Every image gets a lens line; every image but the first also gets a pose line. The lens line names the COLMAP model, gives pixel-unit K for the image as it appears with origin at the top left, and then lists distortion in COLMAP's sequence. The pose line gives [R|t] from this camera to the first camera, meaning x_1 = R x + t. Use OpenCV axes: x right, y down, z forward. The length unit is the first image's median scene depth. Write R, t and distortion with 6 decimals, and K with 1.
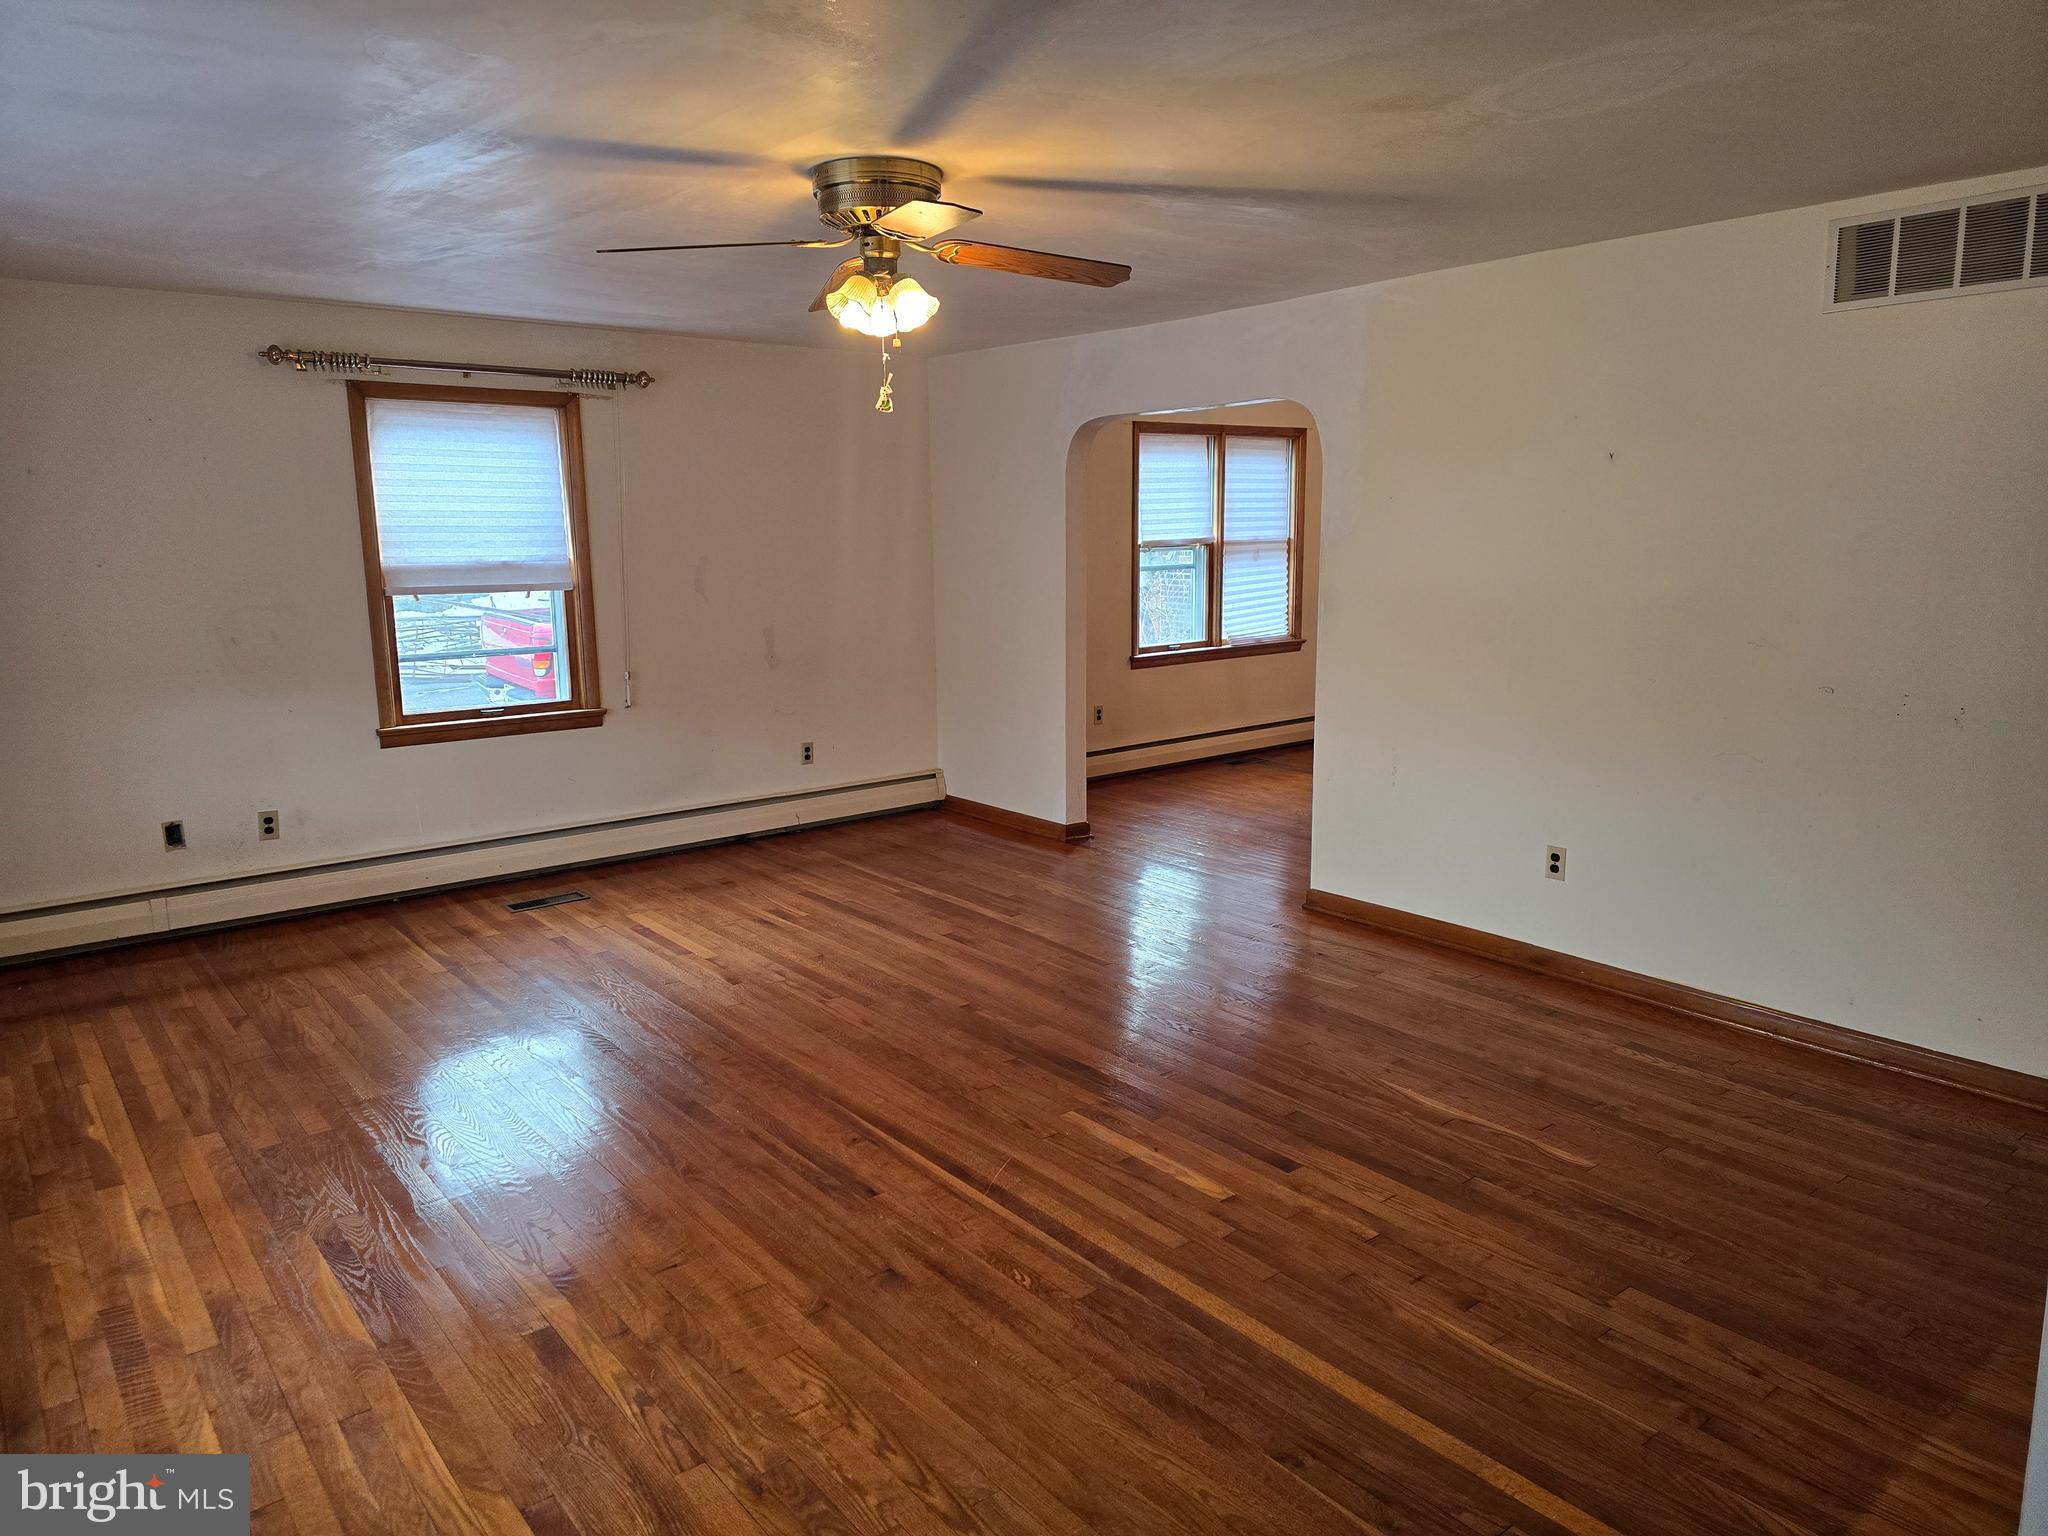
lens RADIAL K [[1351.1, 0, 1024.0], [0, 1351.1, 768.0], [0, 0, 1]] dist [0.031762, -0.000785]
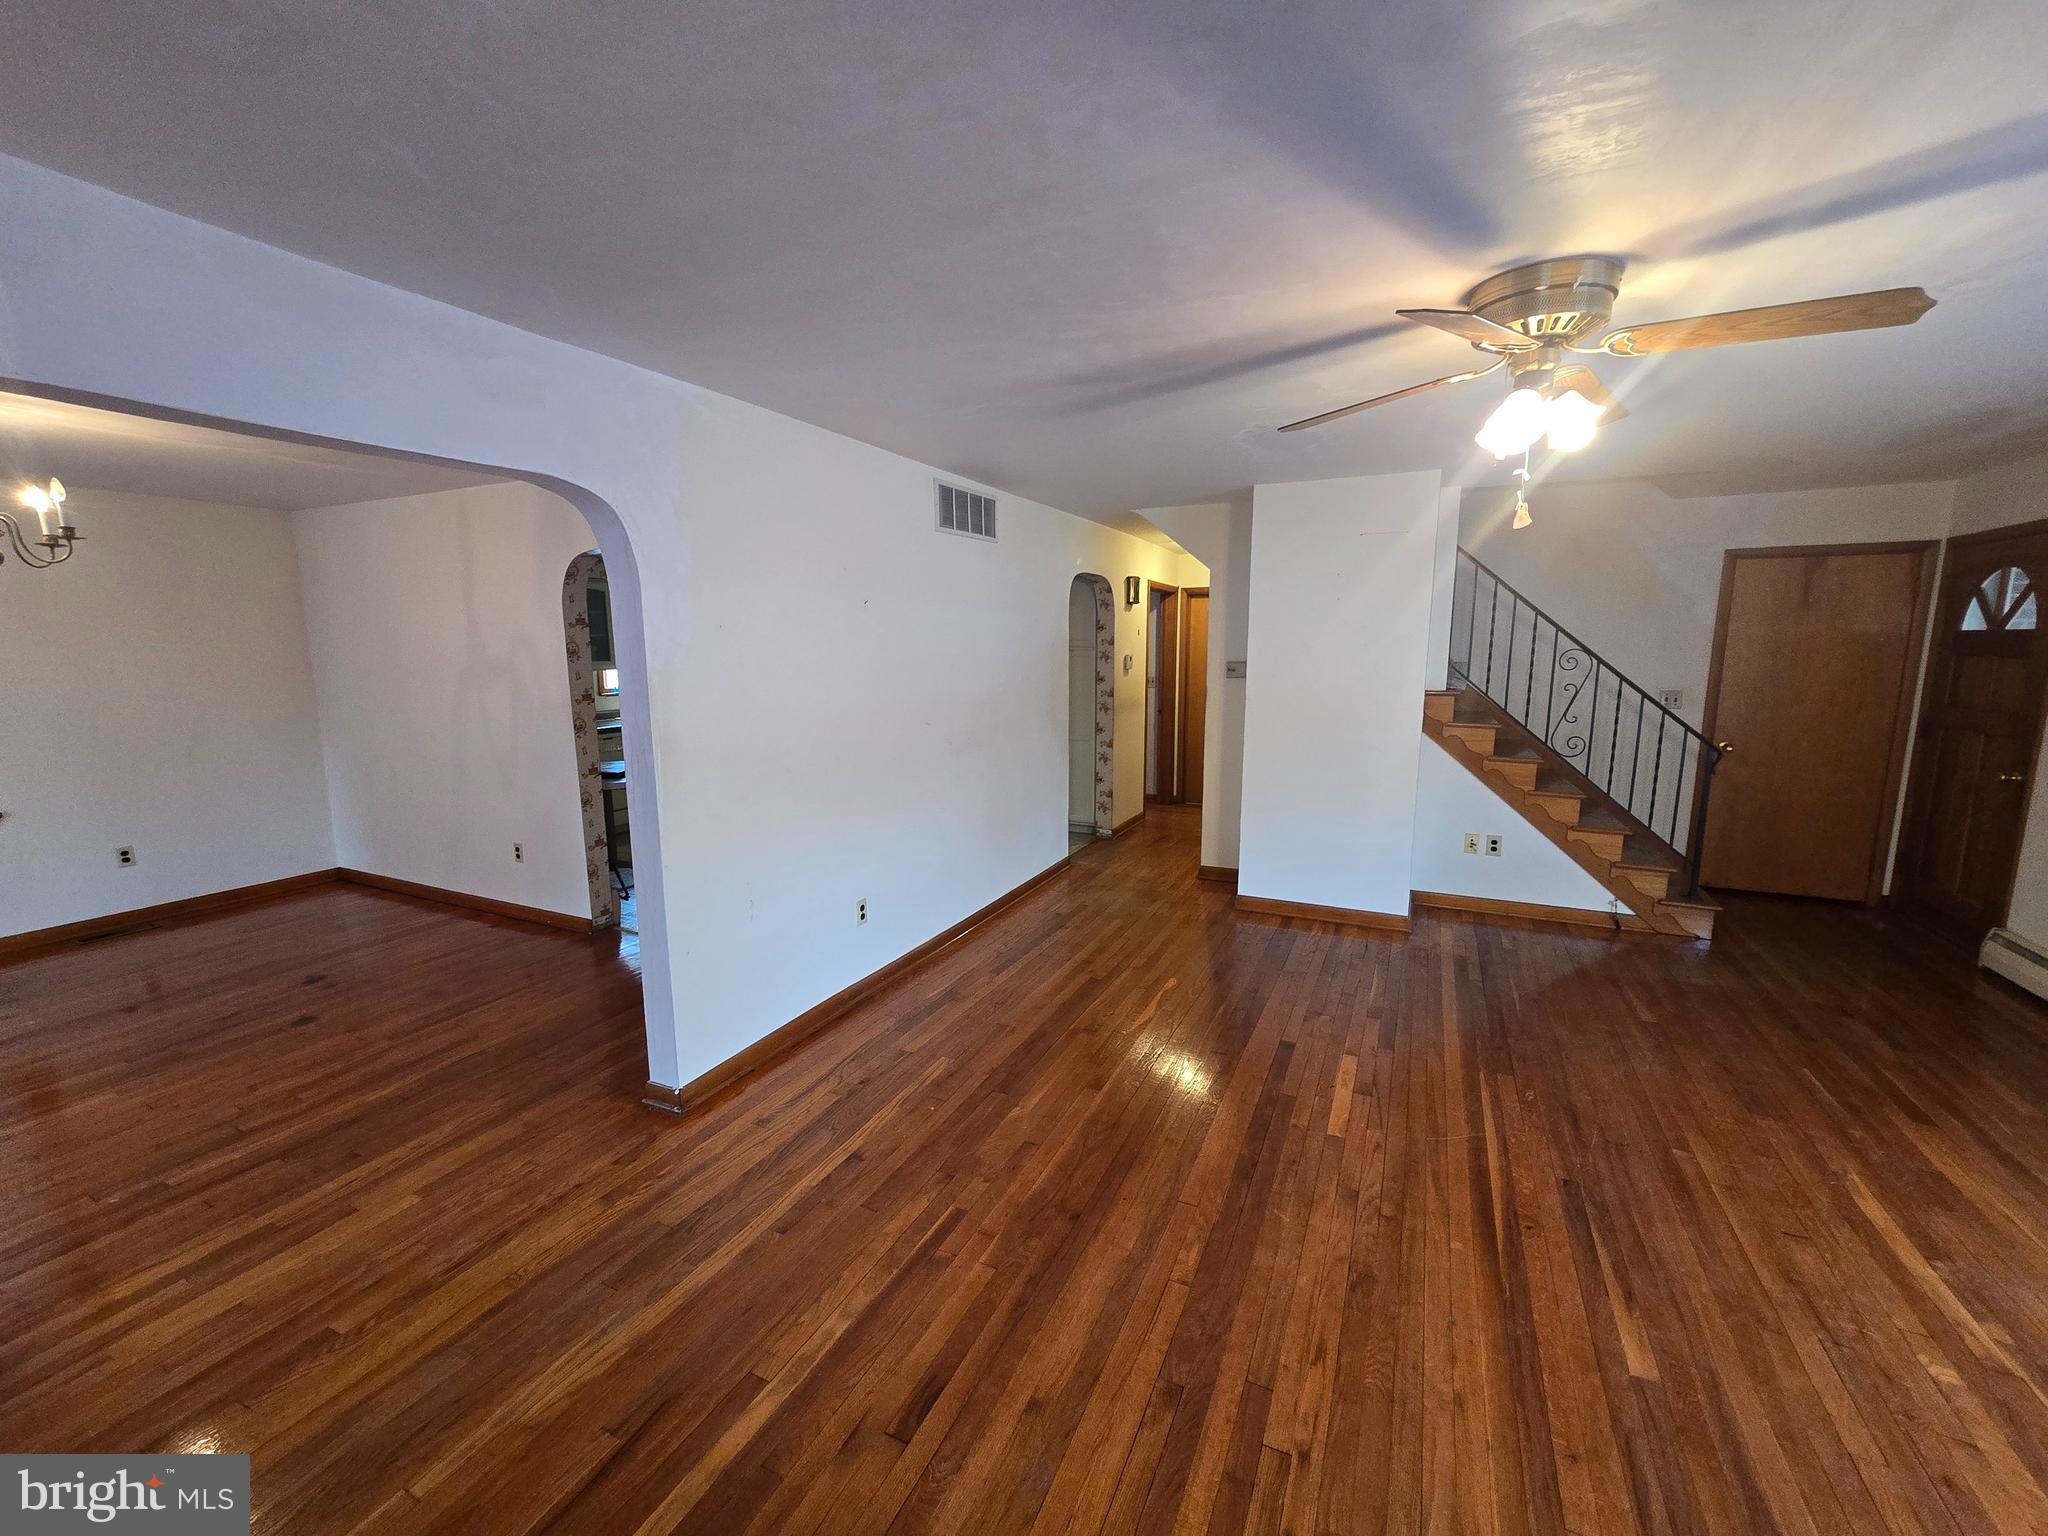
lens RADIAL K [[835.6, 0, 1018.4], [0, 835.6, 777.1], [0, 0, 1]] dist [-0.000472, -0.000575]
pose [[-0.422474, -0.134336, 0.896365, -0.201016], [0.173861, 0.958580, 0.225604, -0.112660], [-0.889544, 0.251155, -0.381619, 0.618242]]
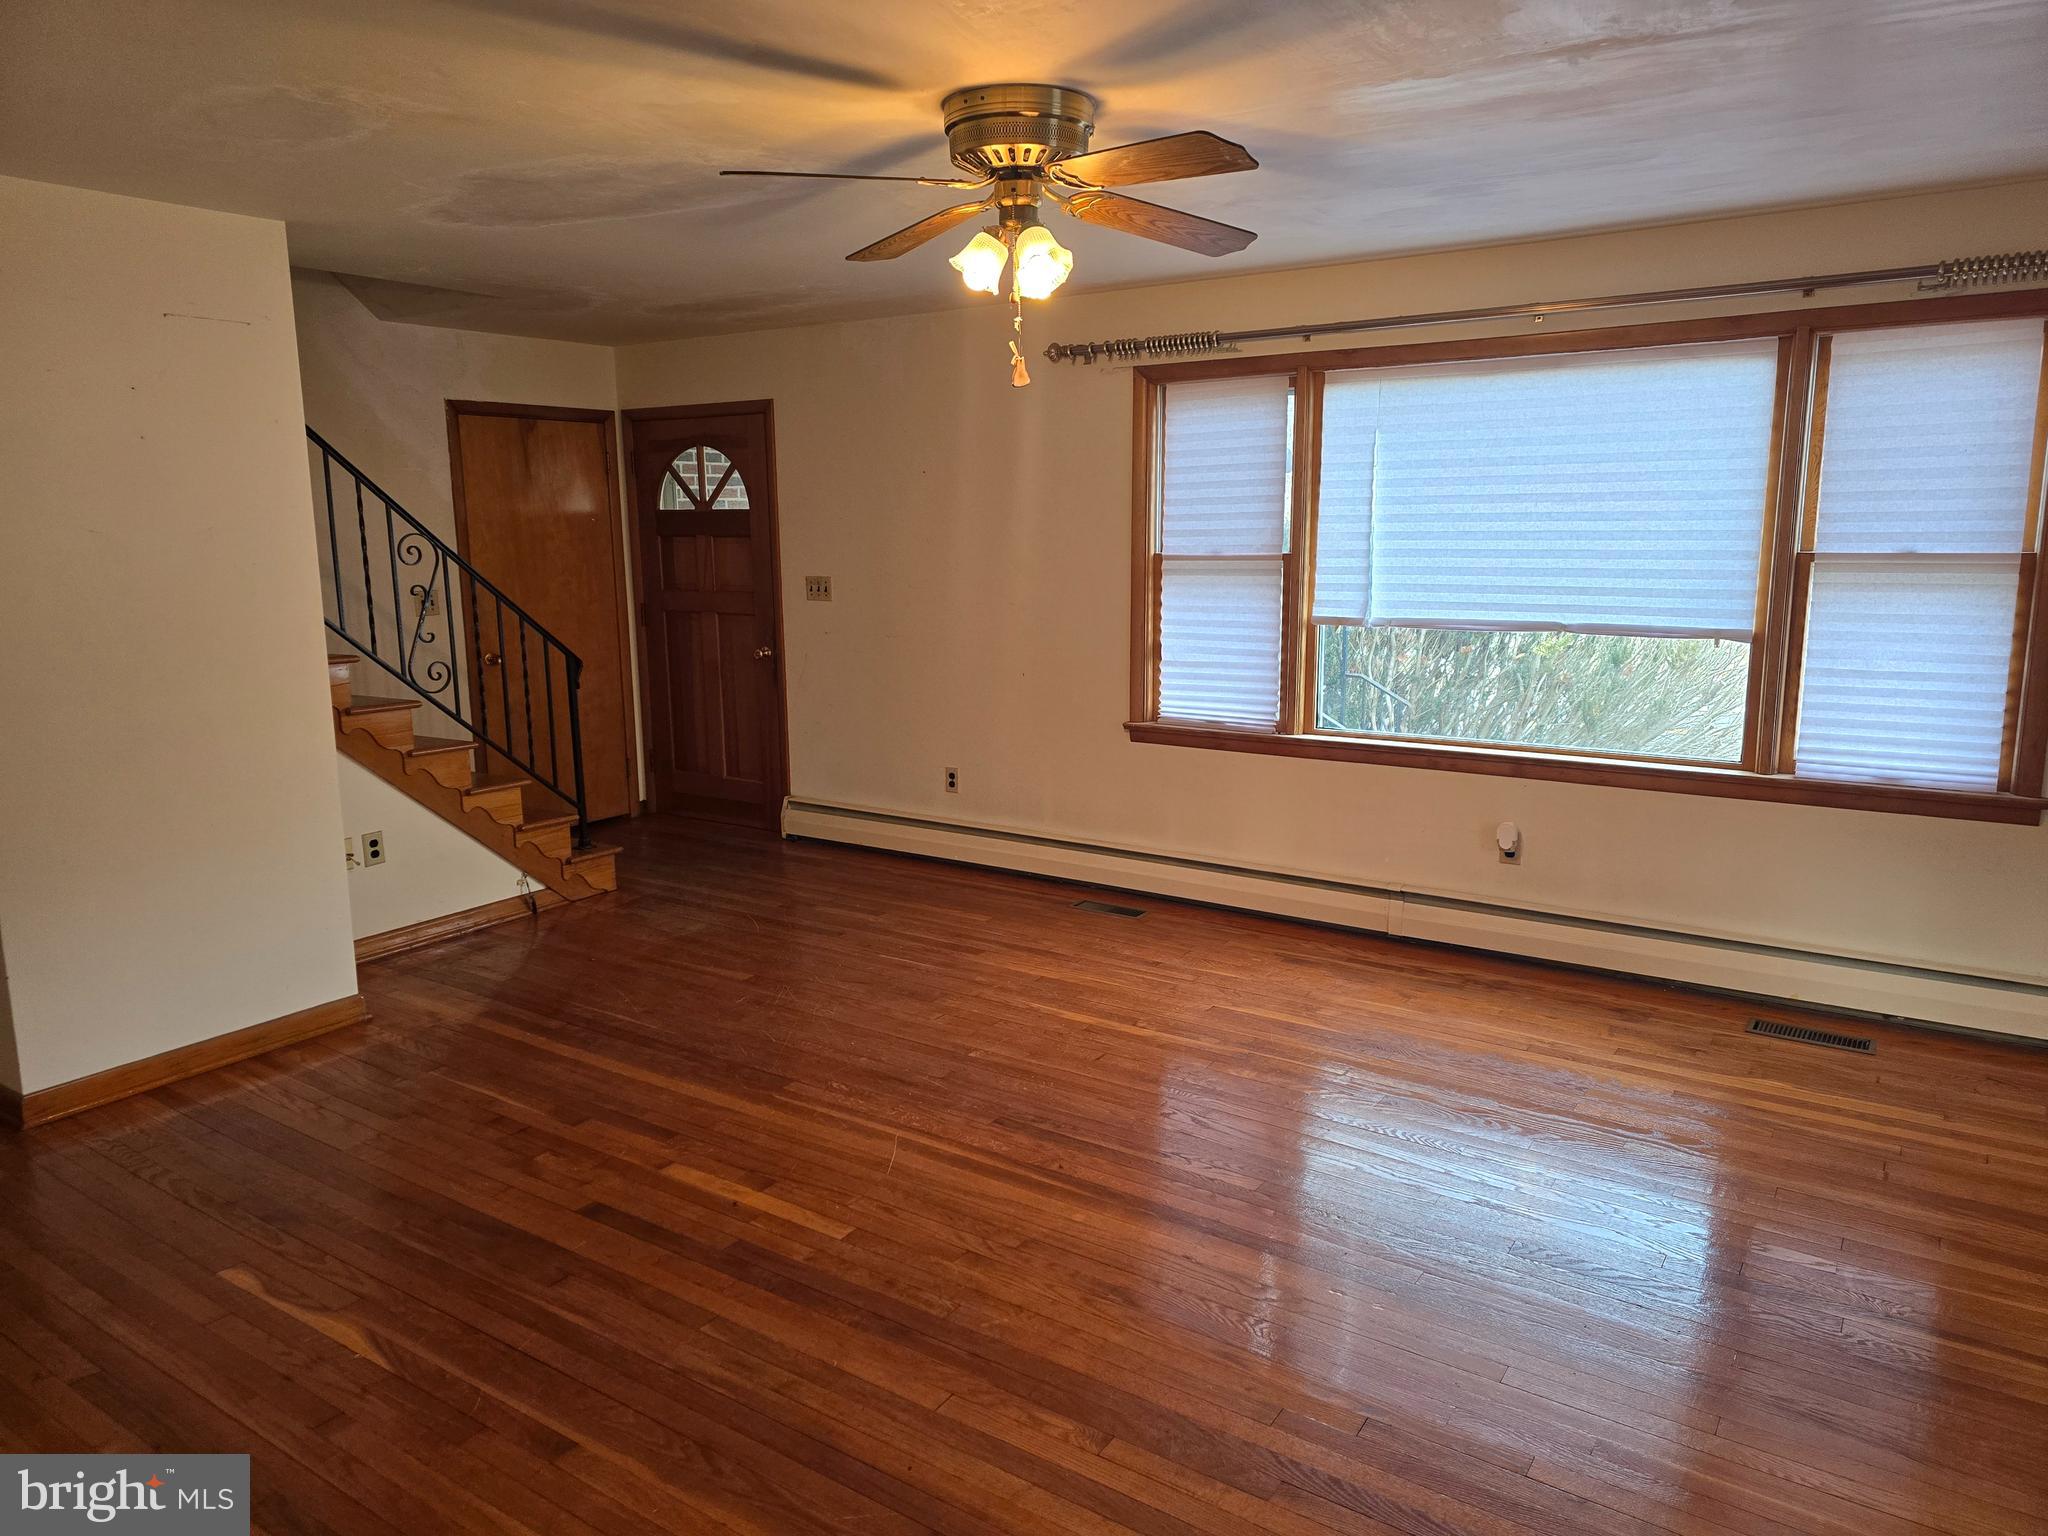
lens RADIAL K [[1360.7, 0, 1020.4], [0, 1360.7, 739.6], [0, 0, 1]] dist [0.026610, -0.000929]
pose [[-0.957033, 0.067998, -0.281894, 0.061181], [-0.032146, 0.941248, 0.336183, -0.133252], [0.288192, 0.330799, -0.898619, 0.715365]]
